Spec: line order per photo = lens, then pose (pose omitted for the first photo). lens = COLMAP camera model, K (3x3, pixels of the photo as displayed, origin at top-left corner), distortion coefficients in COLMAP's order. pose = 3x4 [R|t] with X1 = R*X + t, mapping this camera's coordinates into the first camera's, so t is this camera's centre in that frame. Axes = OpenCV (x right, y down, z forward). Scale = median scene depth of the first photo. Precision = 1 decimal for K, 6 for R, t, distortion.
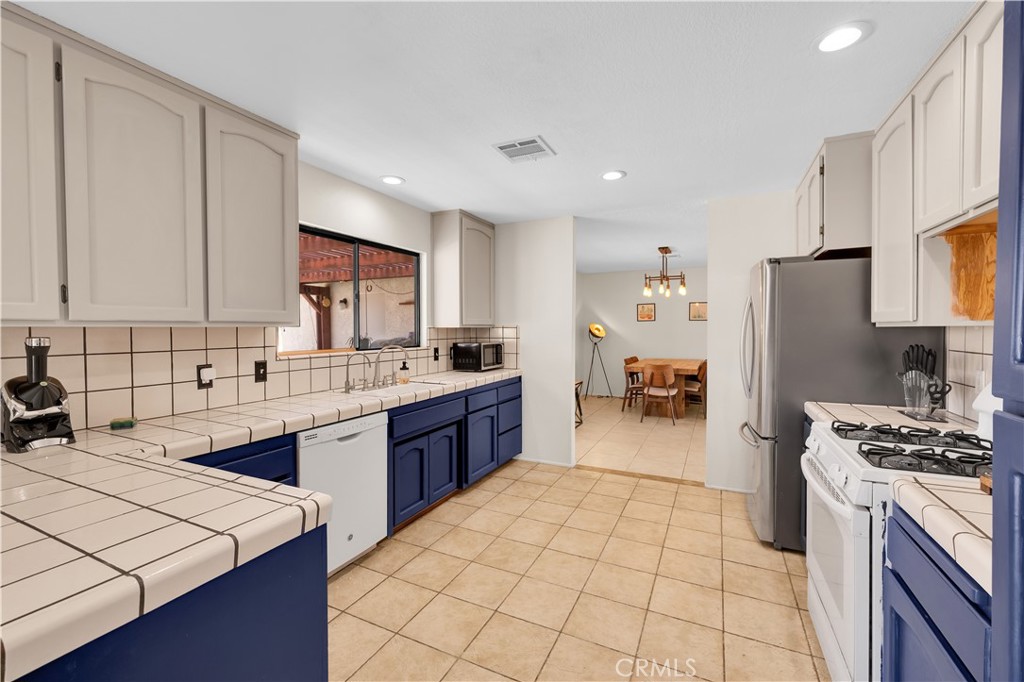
lens RADIAL K [[427.9, 0, 508.4], [0, 427.9, 336.5], [0, 0, 1]] dist [0.004786, 0.000220]
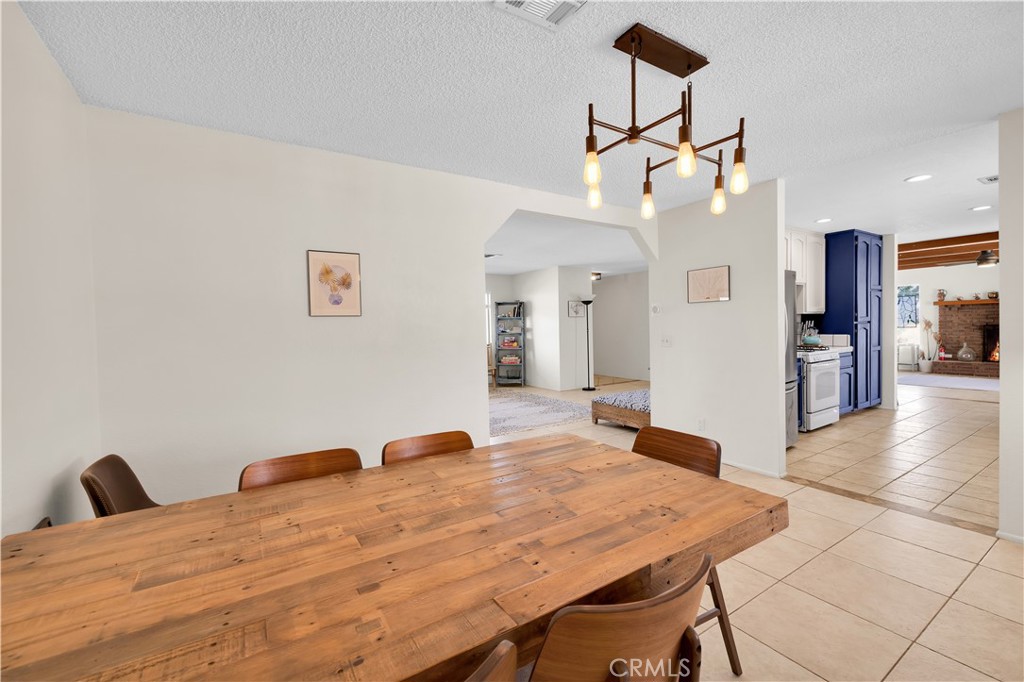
lens RADIAL K [[427.9, 0, 510.3], [0, 427.9, 338.1], [0, 0, 1]] dist [0.004786, 0.000220]
pose [[-0.855529, 0.010334, 0.517651, 0.473177], [0.036709, 0.998495, 0.040737, -0.022037], [-0.516451, 0.053854, -0.854622, 2.070832]]
